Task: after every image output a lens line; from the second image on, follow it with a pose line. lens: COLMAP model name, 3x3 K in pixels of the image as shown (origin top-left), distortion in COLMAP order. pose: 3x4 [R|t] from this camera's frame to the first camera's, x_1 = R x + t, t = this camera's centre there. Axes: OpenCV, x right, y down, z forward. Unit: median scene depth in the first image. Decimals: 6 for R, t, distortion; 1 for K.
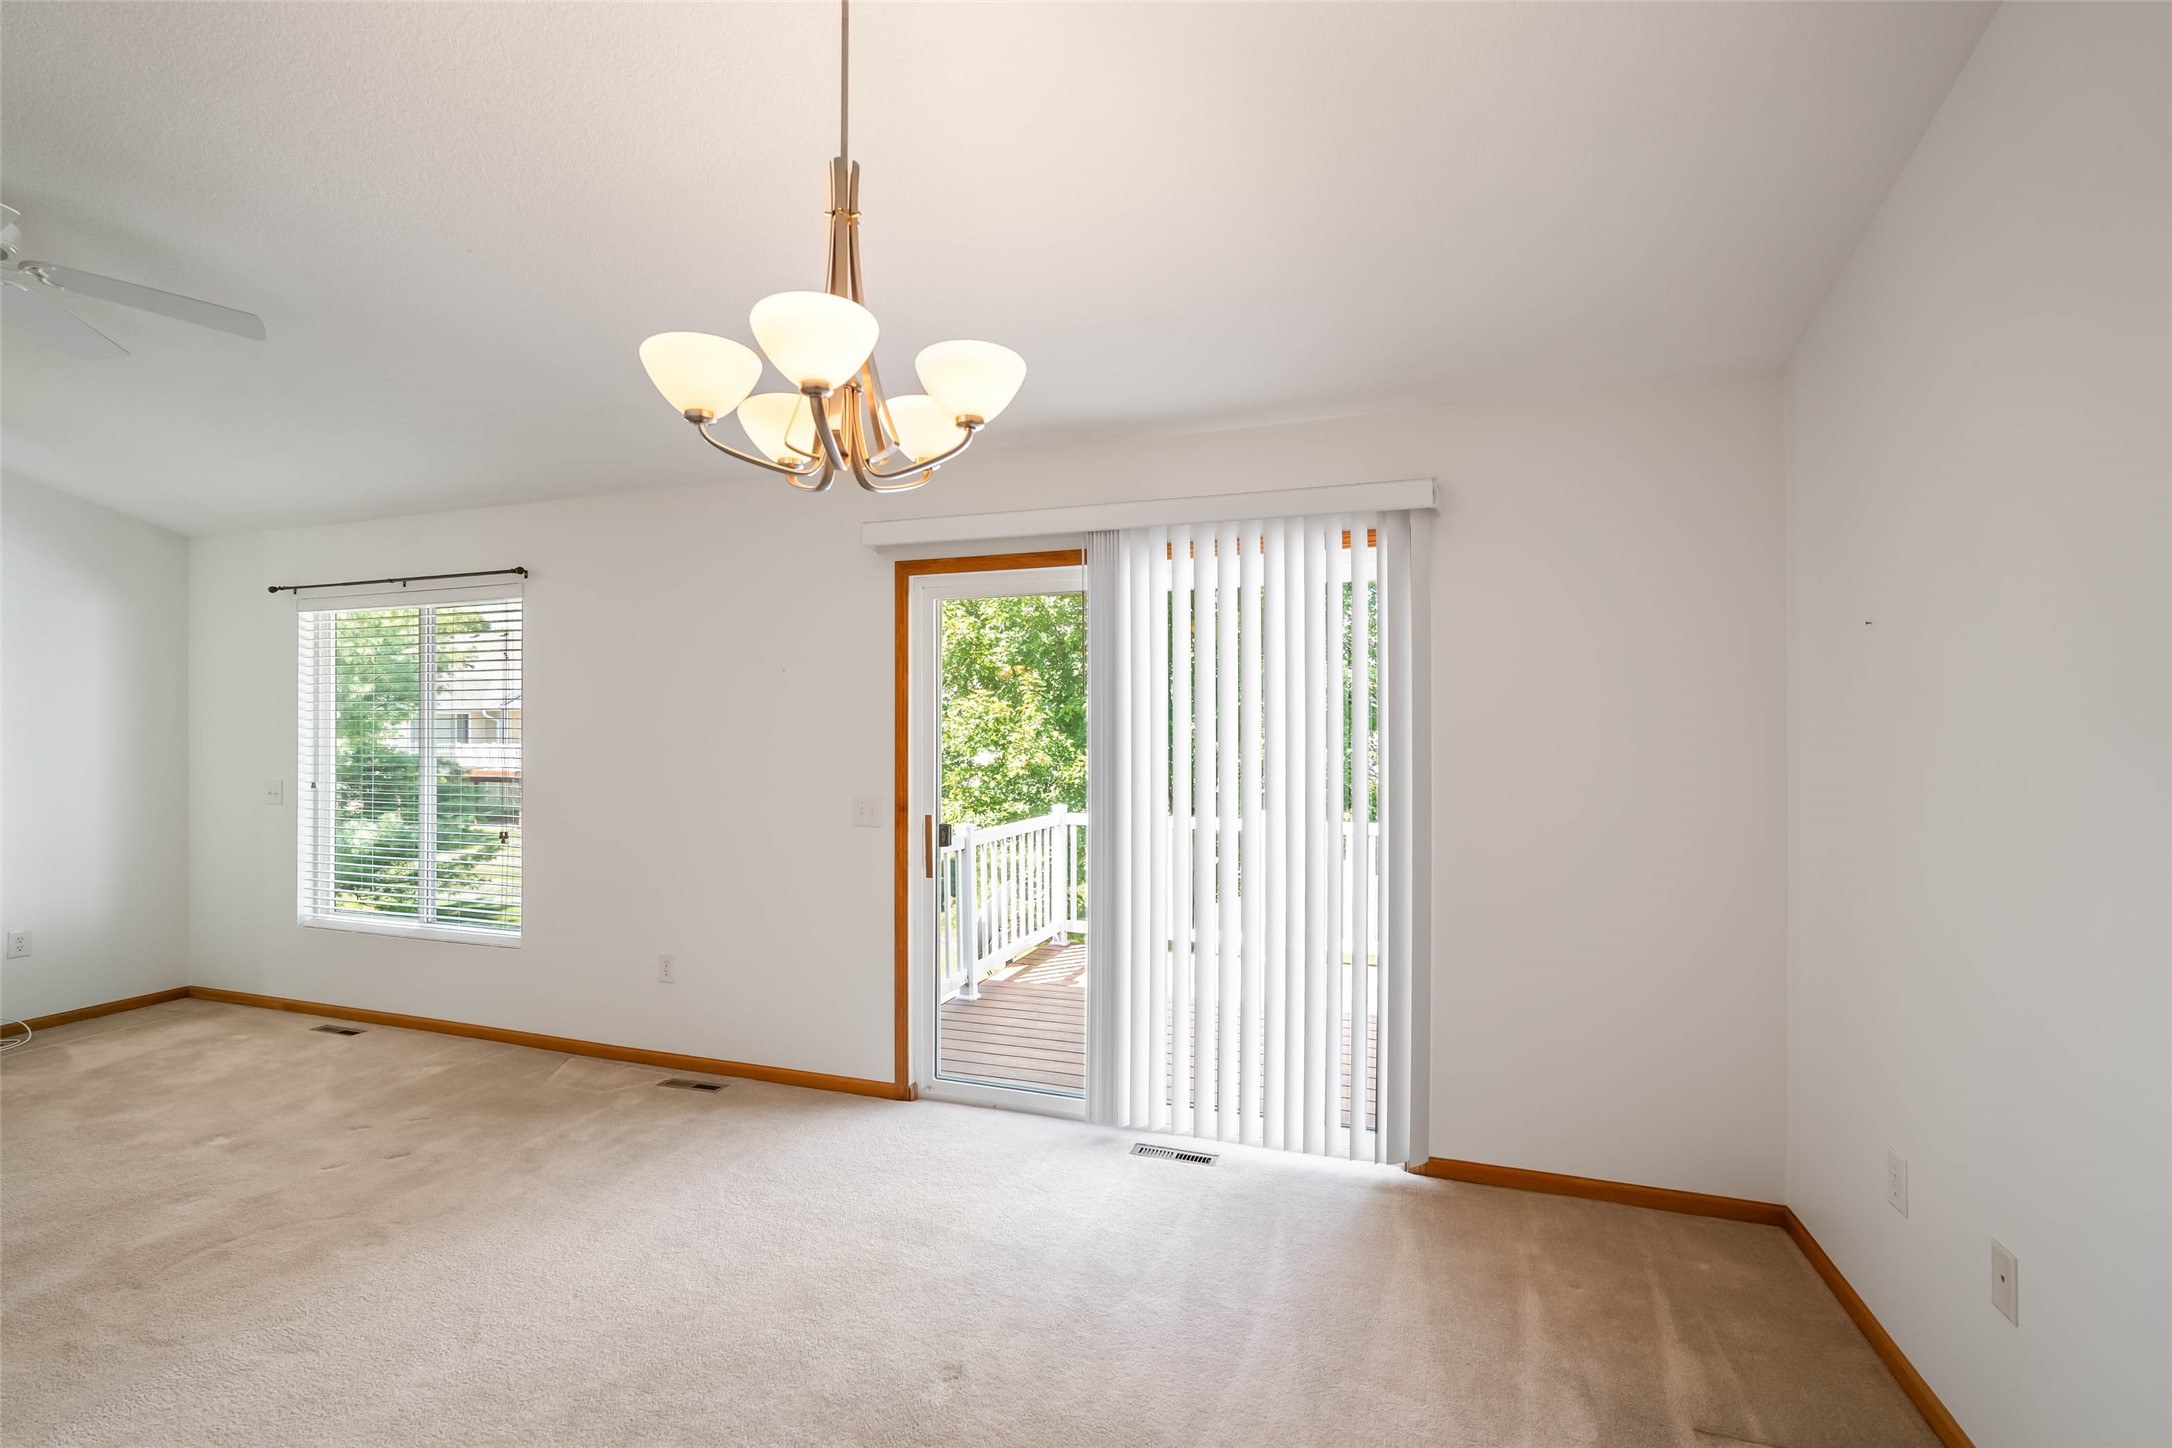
lens RADIAL K [[963.9, 0, 1092.0], [0, 963.9, 726.2], [0, 0, 1]] dist [-0.002955, 0.000061]
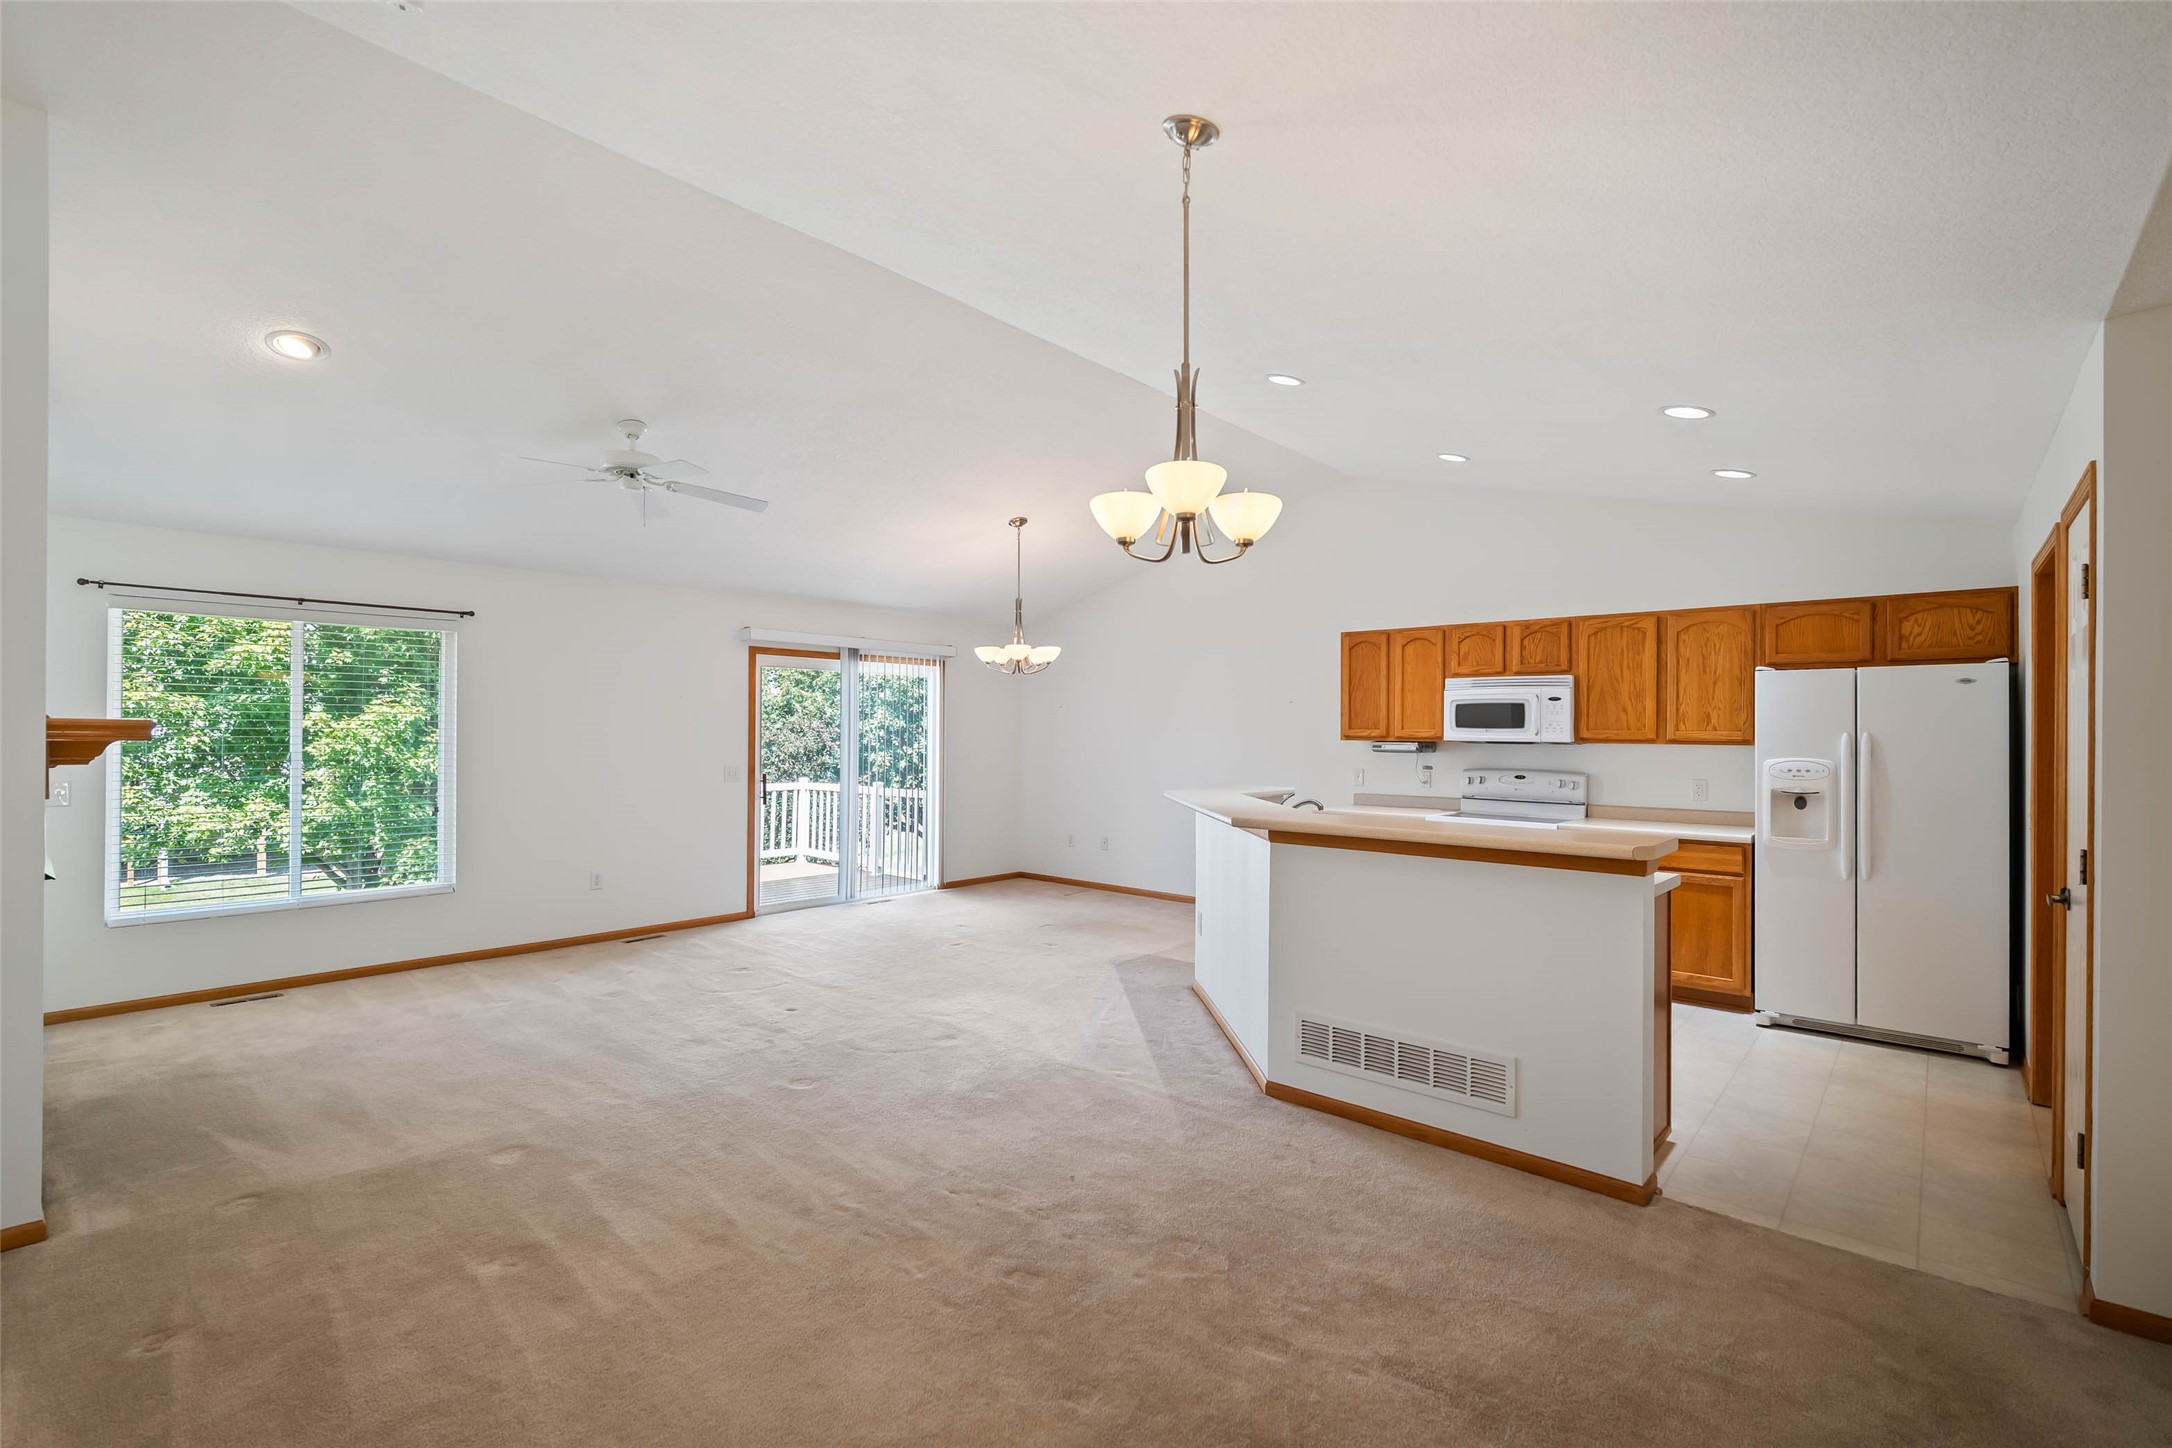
lens RADIAL K [[963.9, 0, 1083.7], [0, 963.9, 722.4], [0, 0, 1]] dist [-0.002955, 0.000061]
pose [[0.382045, 0.013344, 0.924047, -1.671228], [-0.005427, 0.999911, -0.012196, 0.005145], [-0.924128, -0.000356, 0.382083, -0.364740]]
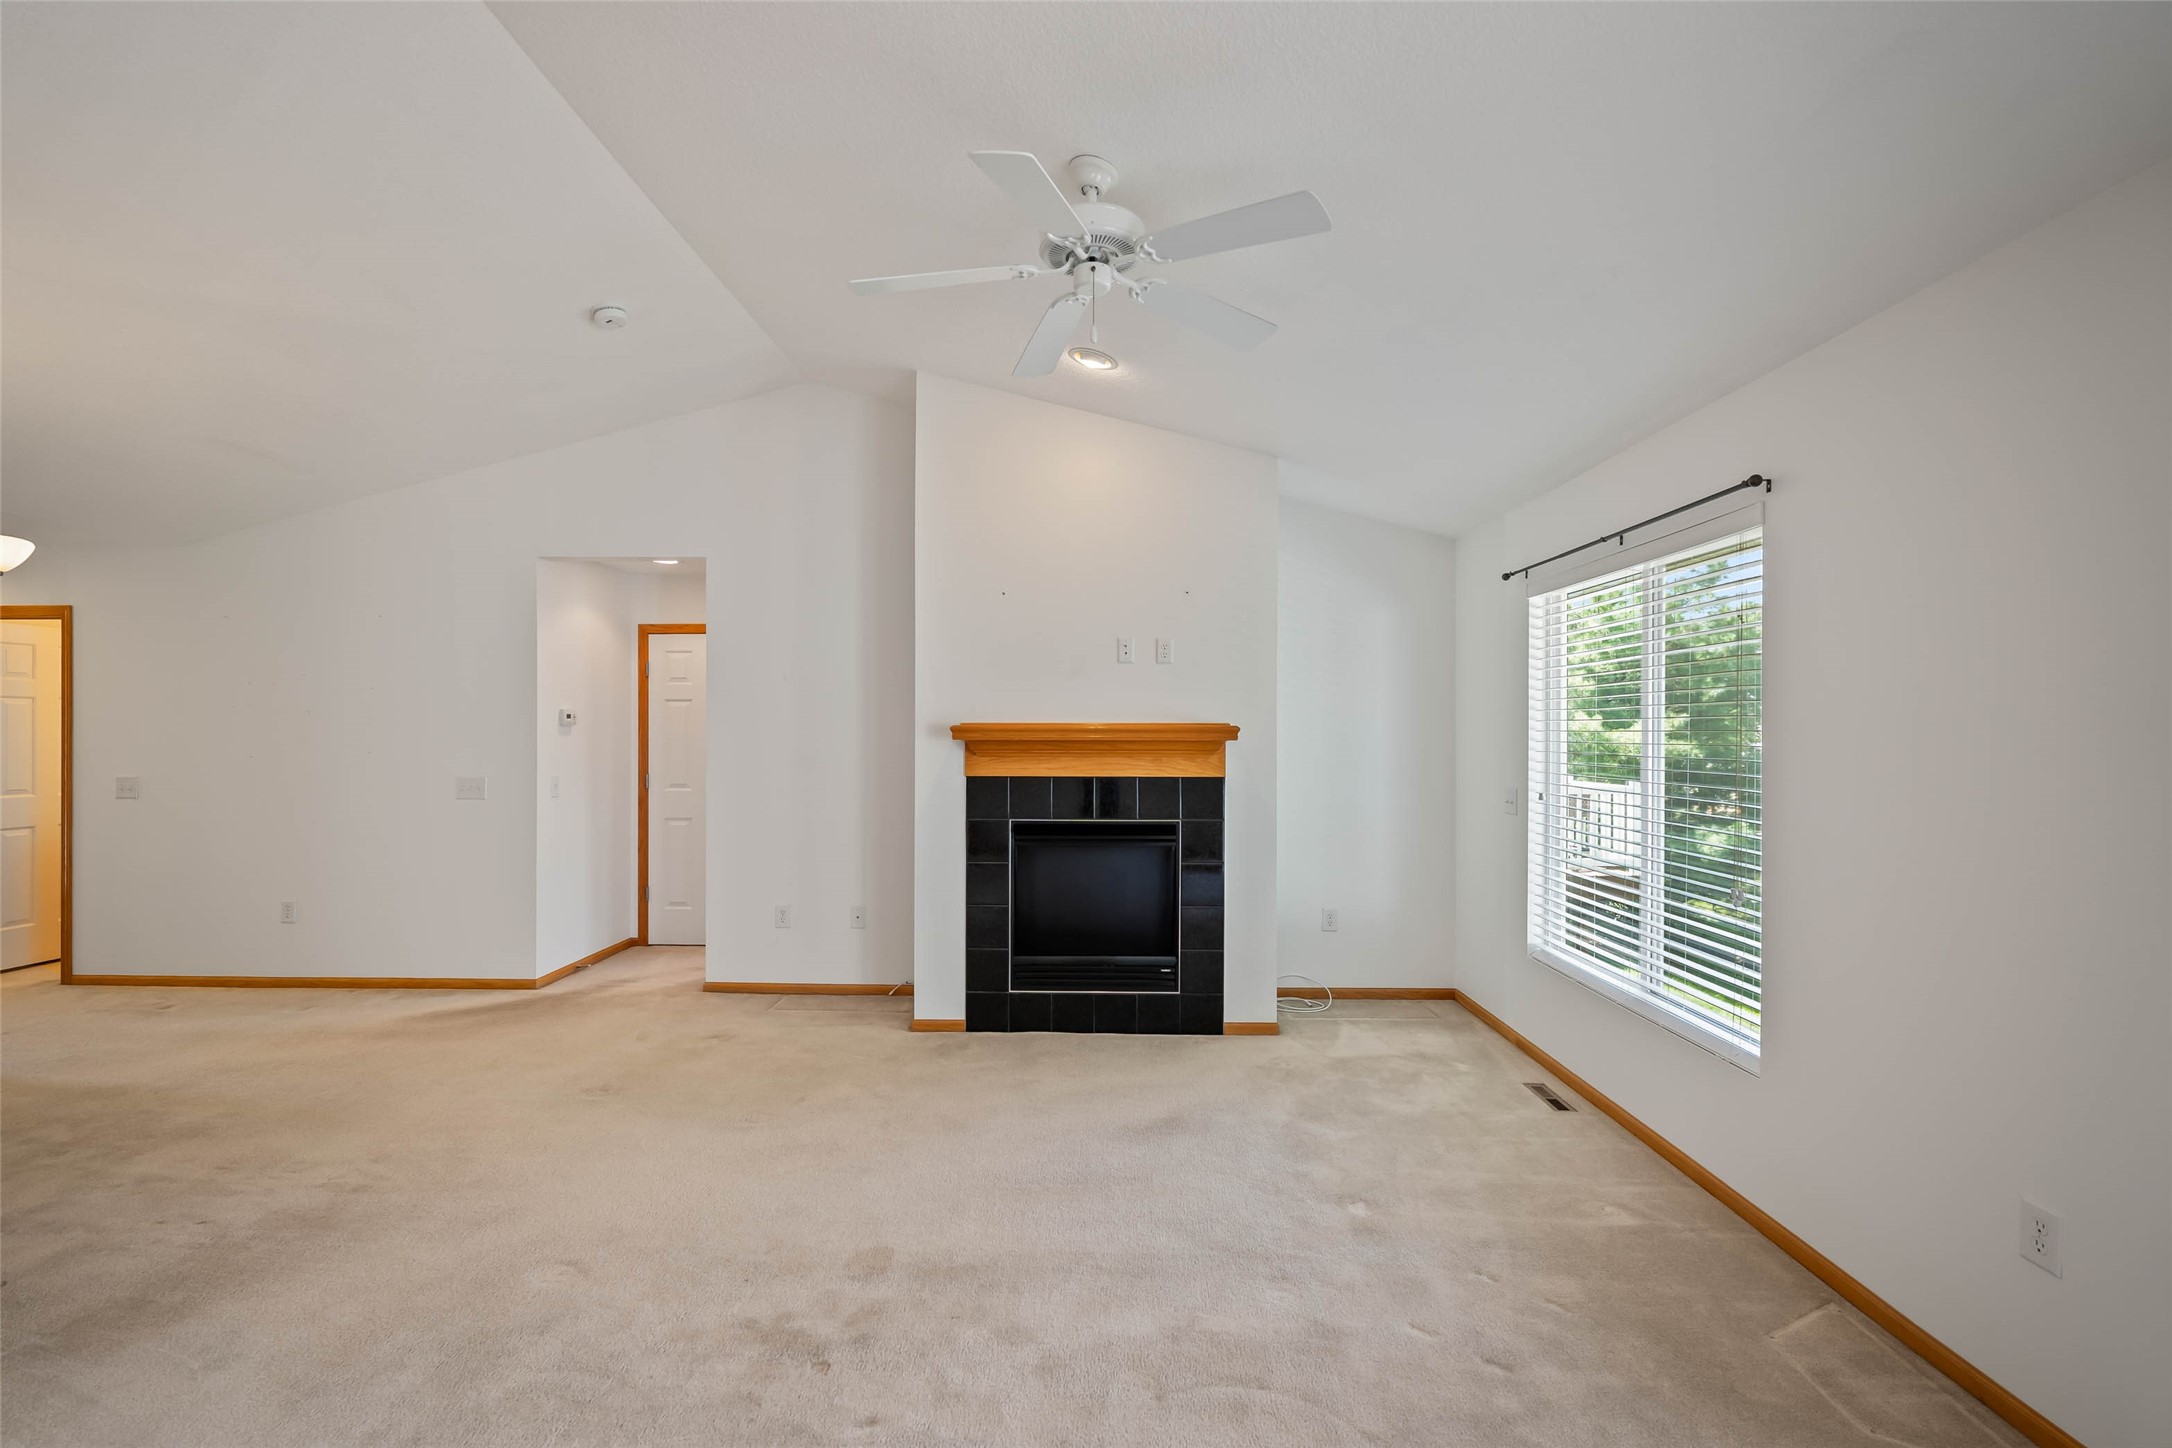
lens RADIAL K [[963.9, 0, 1062.1], [0, 963.9, 728.3], [0, 0, 1]] dist [-0.002955, 0.000061]
pose [[0.291439, 0.000877, -0.956589, -0.135243], [-0.001216, 0.999999, 0.000547, 0.000540], [0.956589, 0.001003, 0.291440, 0.418431]]
